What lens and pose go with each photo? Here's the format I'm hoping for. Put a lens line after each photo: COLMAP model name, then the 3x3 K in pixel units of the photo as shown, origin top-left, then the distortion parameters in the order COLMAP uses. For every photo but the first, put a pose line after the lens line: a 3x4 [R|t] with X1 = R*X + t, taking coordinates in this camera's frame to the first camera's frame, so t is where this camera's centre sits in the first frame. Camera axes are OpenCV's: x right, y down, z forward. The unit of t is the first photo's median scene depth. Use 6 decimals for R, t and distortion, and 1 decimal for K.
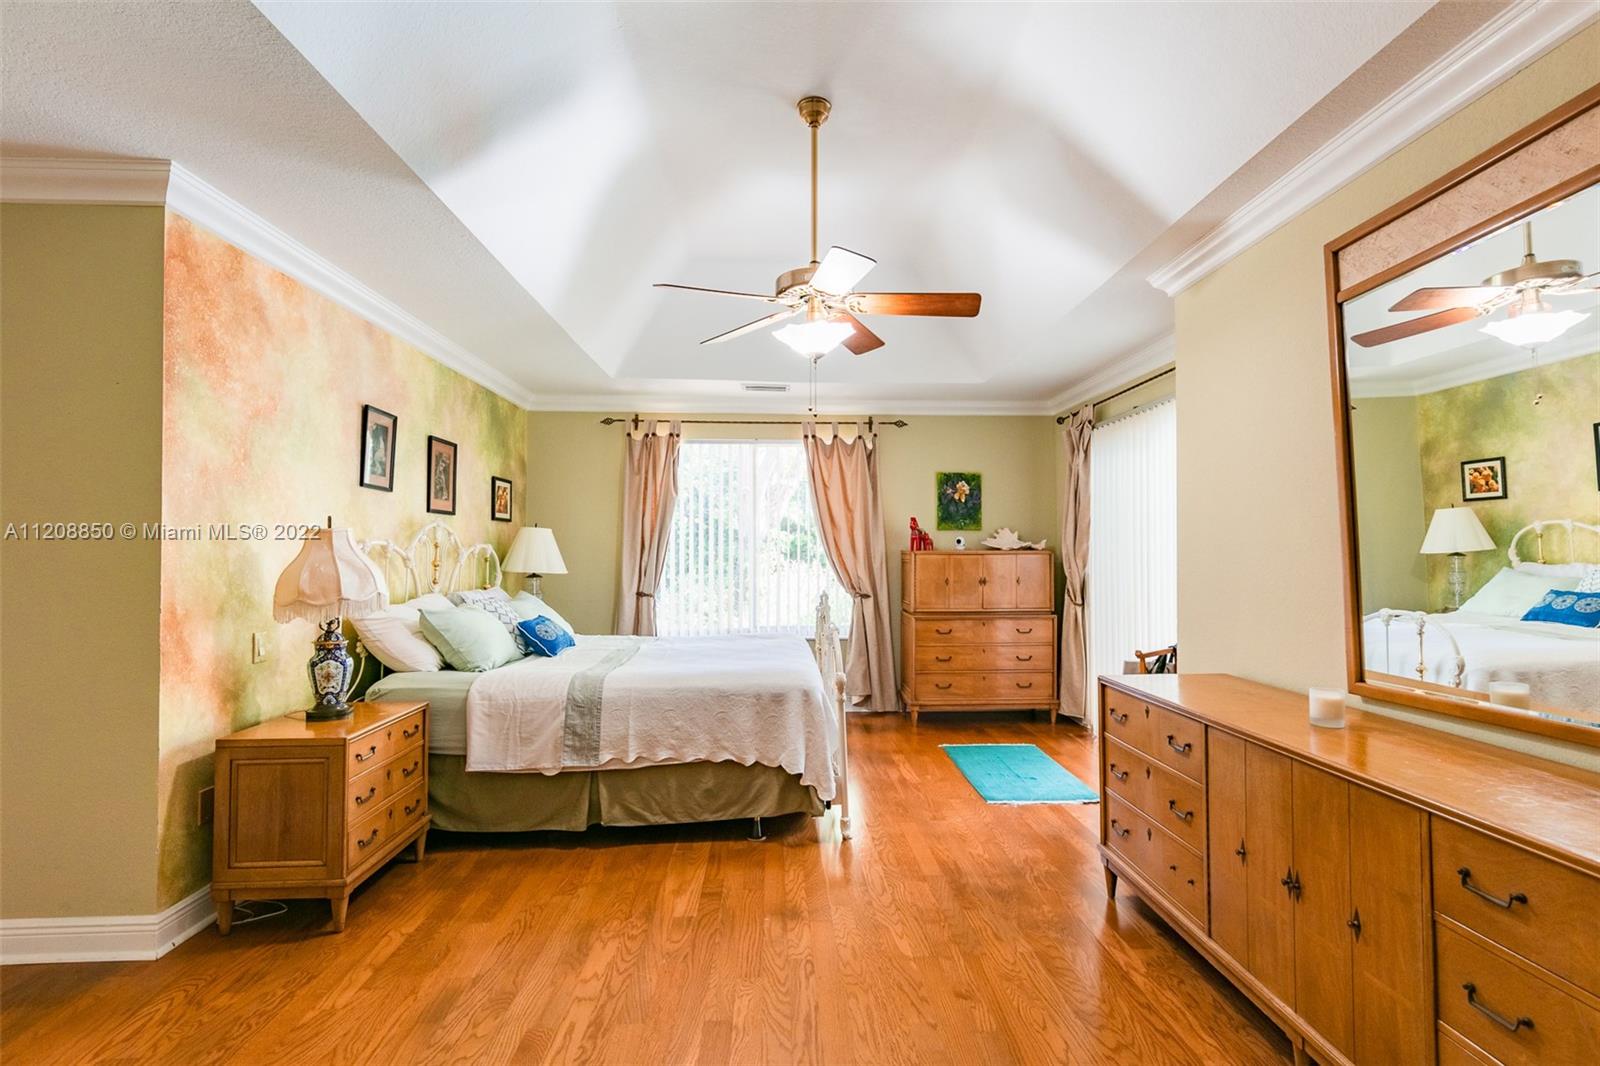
lens RADIAL K [[774.8, 0, 800.0], [0, 774.8, 533.0], [0, 0, 1]] dist [0.001369, 0.000020]
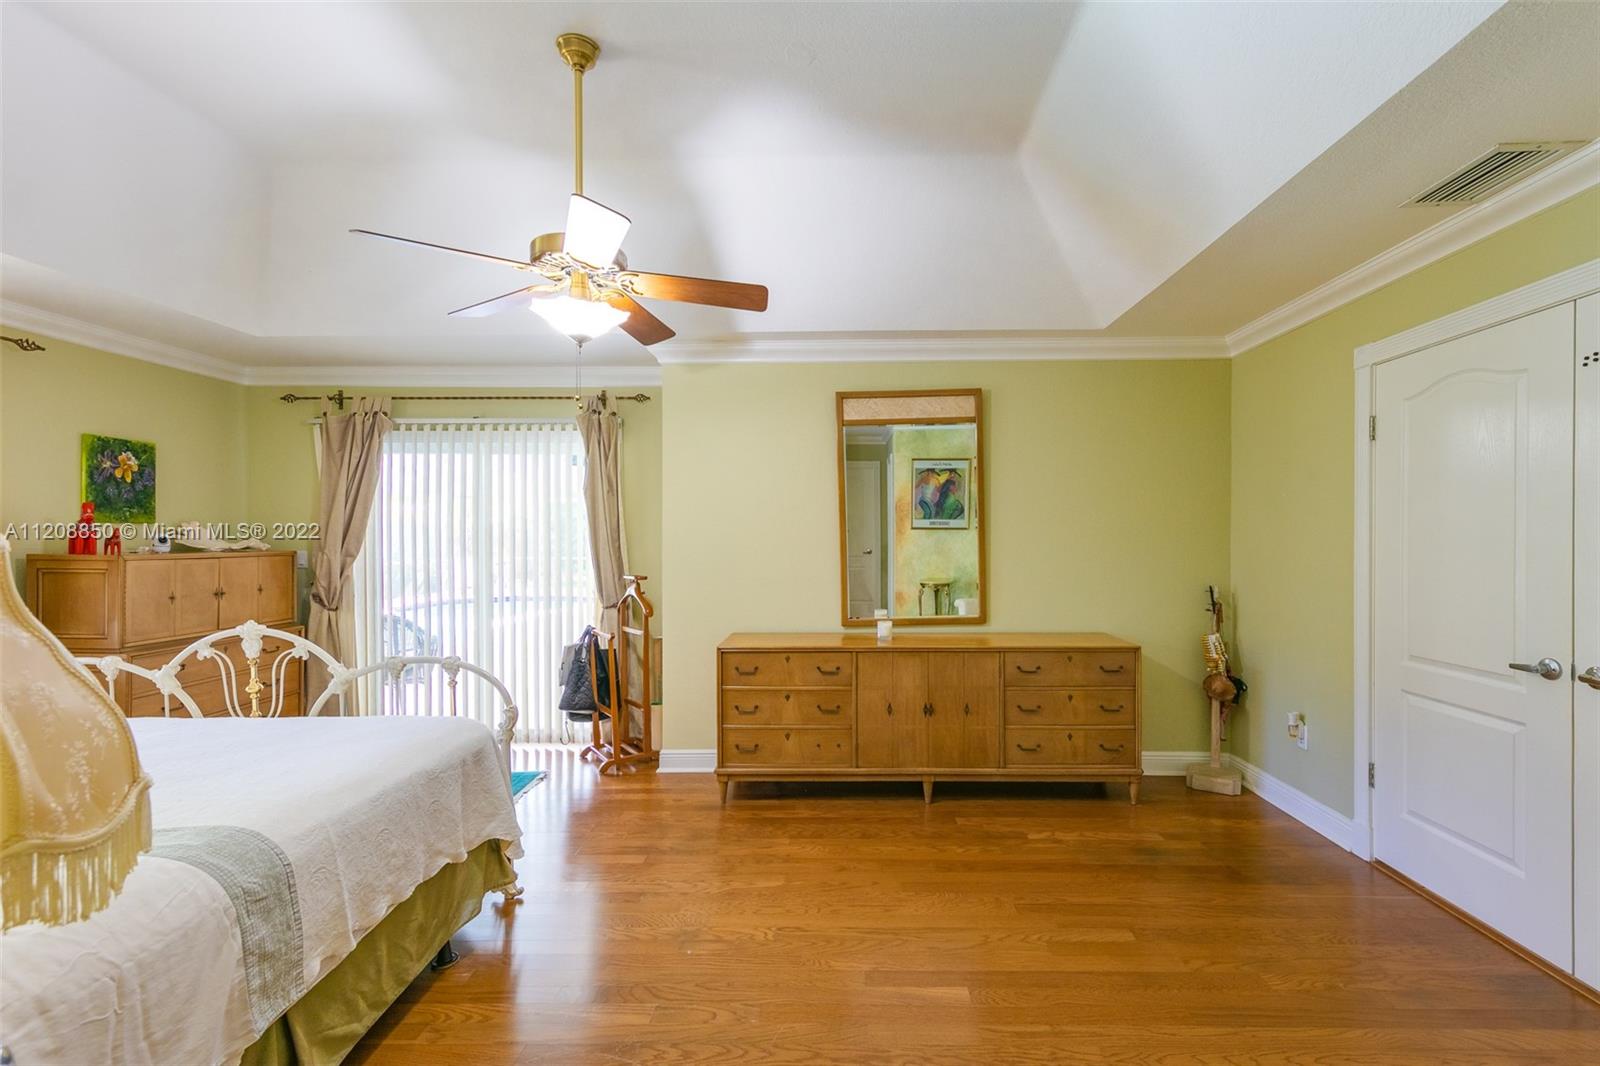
lens RADIAL K [[726.1, 0, 804.2], [0, 726.1, 538.3], [0, 0, 1]] dist [0.000280, -0.000074]
pose [[0.051018, -0.001562, 0.998697, -0.725774], [-0.023838, 0.999712, 0.002781, -0.011089], [-0.998413, -0.023948, 0.050966, 0.649609]]
